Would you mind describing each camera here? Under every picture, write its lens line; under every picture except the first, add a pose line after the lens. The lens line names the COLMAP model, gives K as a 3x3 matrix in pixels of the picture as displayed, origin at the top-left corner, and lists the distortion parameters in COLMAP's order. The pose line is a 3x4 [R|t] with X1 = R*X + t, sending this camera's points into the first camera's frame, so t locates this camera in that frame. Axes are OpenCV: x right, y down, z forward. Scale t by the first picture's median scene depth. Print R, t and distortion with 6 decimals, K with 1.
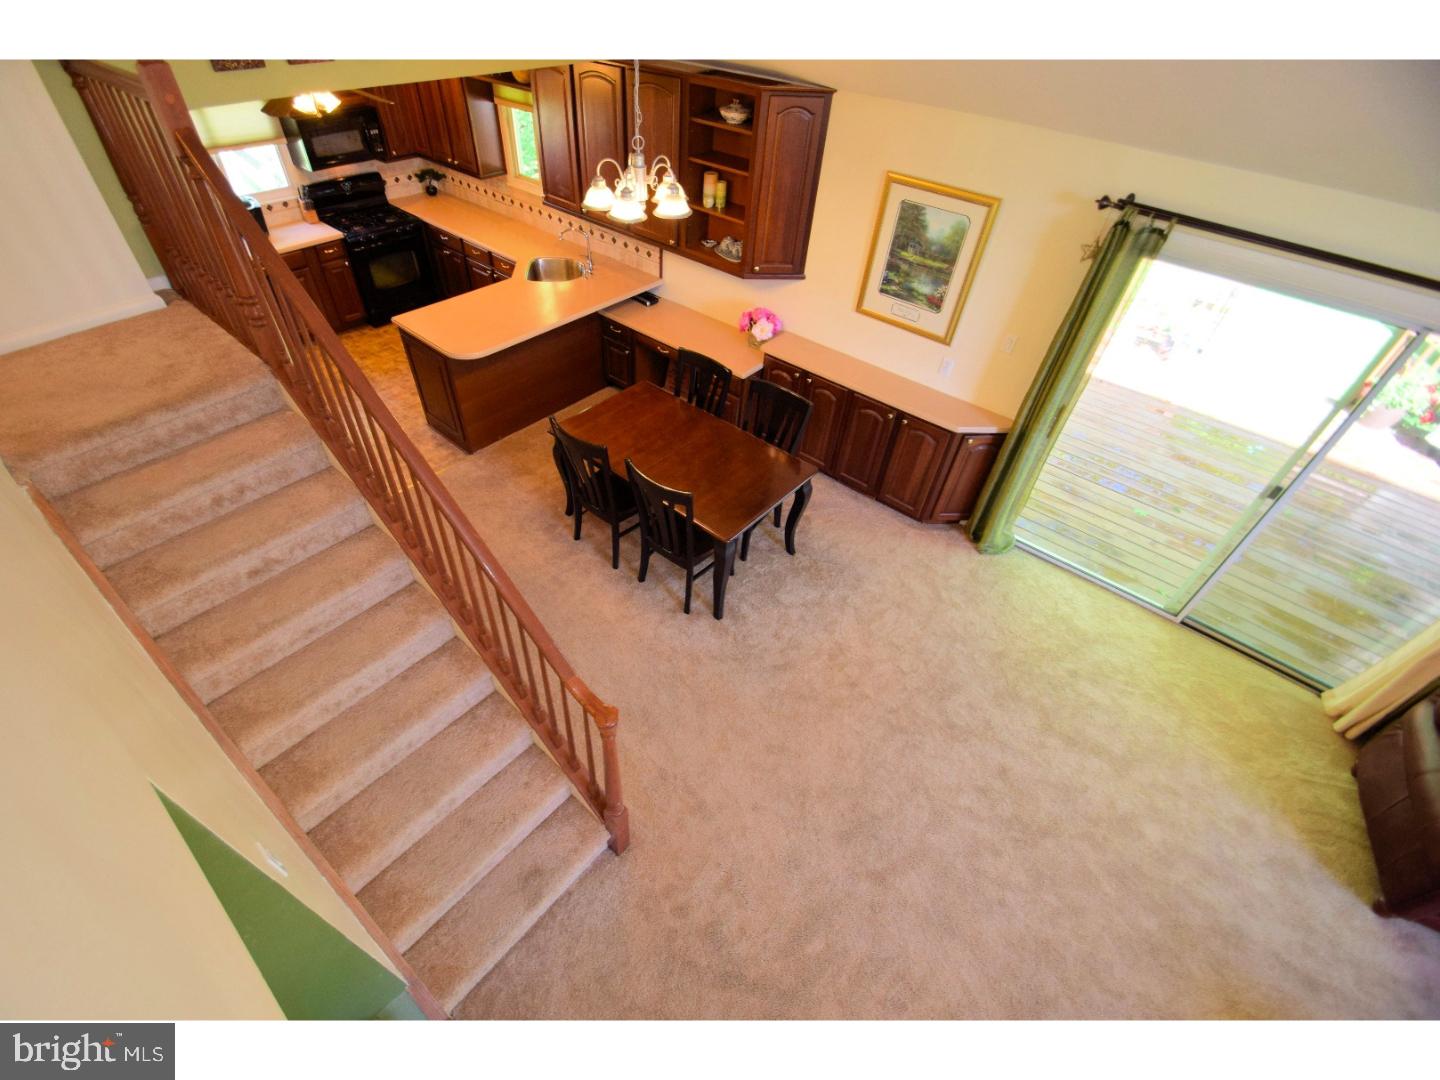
lens RADIAL K [[635.4, 0, 685.5], [0, 635.4, 561.1], [0, 0, 1]] dist [0.012166, -0.018388]
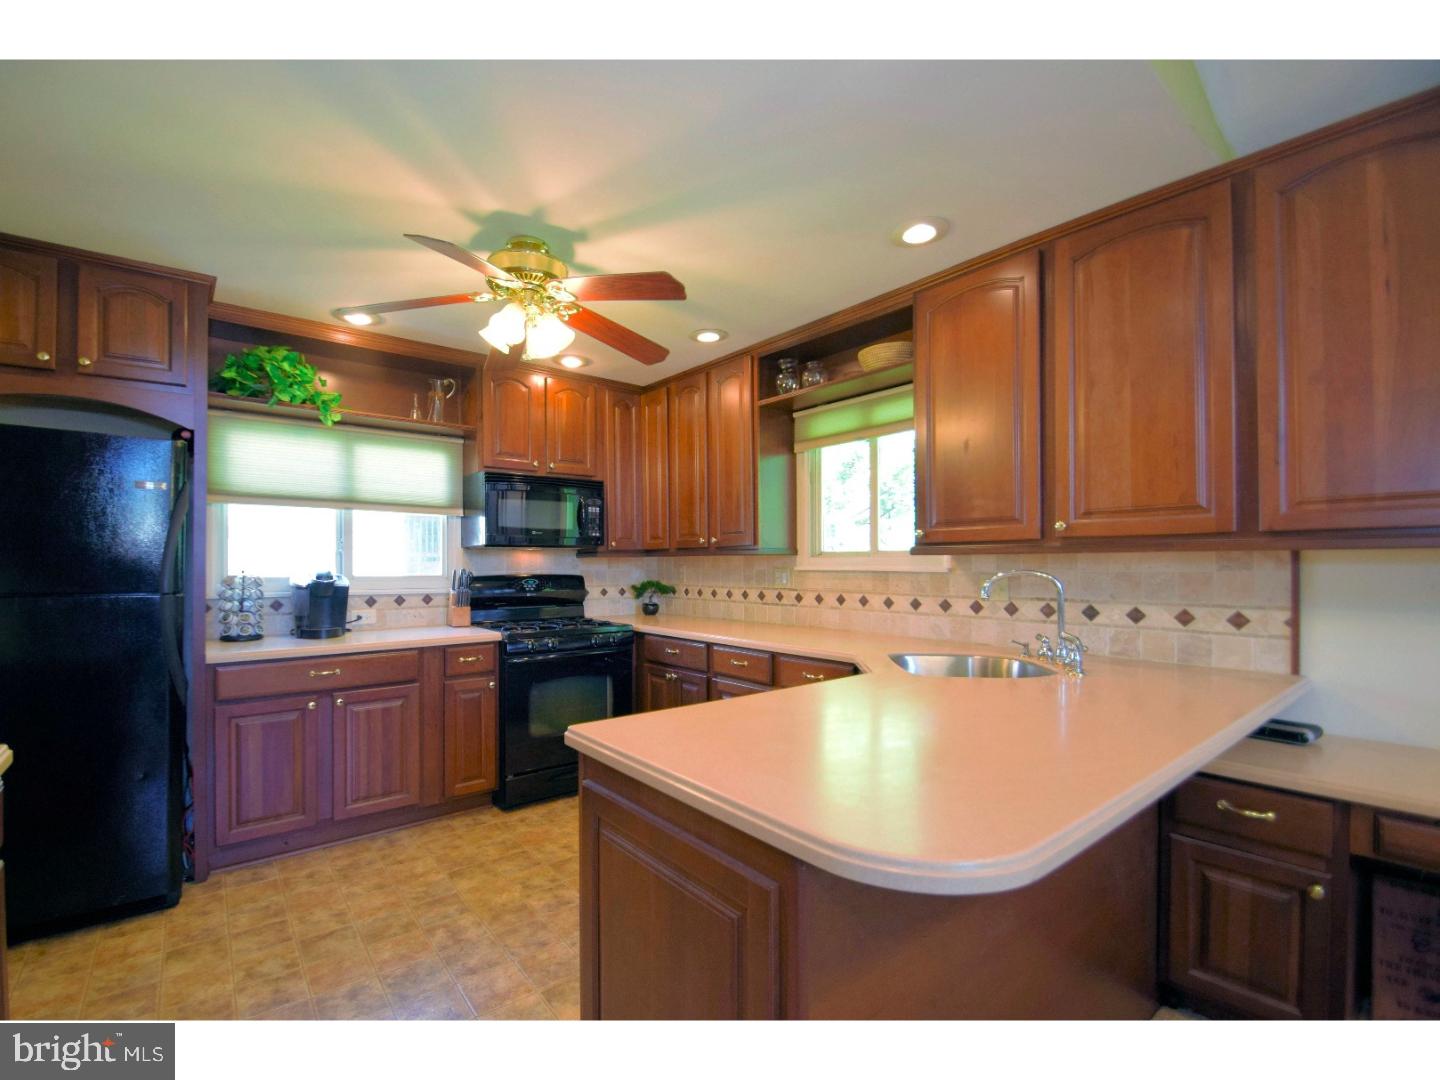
lens RADIAL K [[635.4, 0, 685.5], [0, 635.4, 561.1], [0, 0, 1]] dist [0.012166, -0.018388]
pose [[0.983074, -0.035770, -0.179686, -0.275350], [-0.103435, 0.701141, -0.705480, -0.183593], [0.151220, 0.712125, 0.685573, 0.589792]]
